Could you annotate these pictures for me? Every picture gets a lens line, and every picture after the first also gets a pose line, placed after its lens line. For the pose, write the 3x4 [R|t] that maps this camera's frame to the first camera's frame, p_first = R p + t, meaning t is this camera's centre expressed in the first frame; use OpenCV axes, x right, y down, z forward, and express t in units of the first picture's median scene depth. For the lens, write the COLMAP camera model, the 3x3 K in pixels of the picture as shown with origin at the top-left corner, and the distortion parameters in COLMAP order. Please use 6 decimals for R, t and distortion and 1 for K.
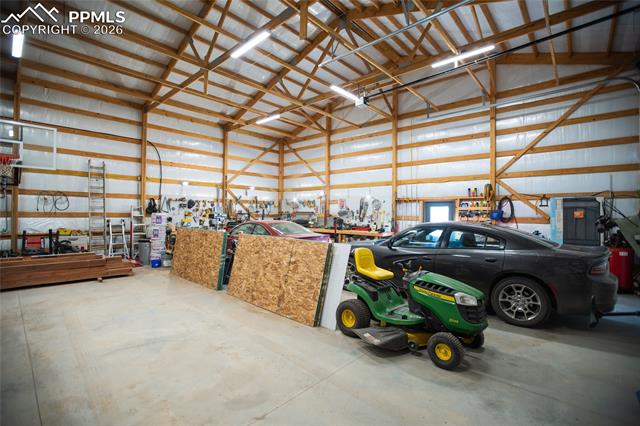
lens RADIAL K [[300.7, 0, 318.2], [0, 300.7, 206.6], [0, 0, 1]] dist [-0.000115, 0.000369]
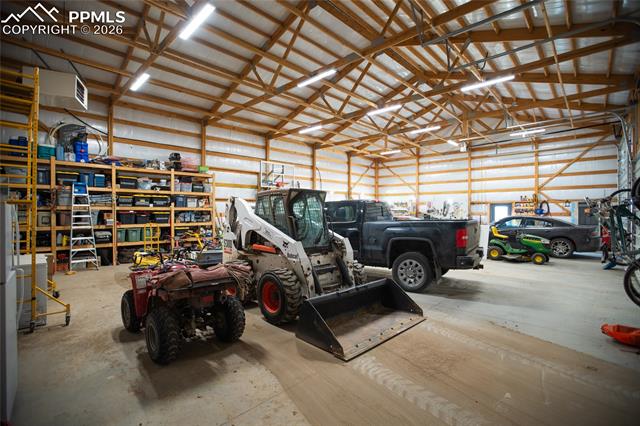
lens RADIAL K [[287.9, 0, 320.0], [0, 287.9, 213.0], [0, 0, 1]] dist [-0.050038, 0.016269]
pose [[0.999378, -0.007102, -0.034539, -0.401583], [0.008100, 0.999552, 0.028829, -0.013673], [0.034319, -0.029090, 0.998987, -0.433092]]
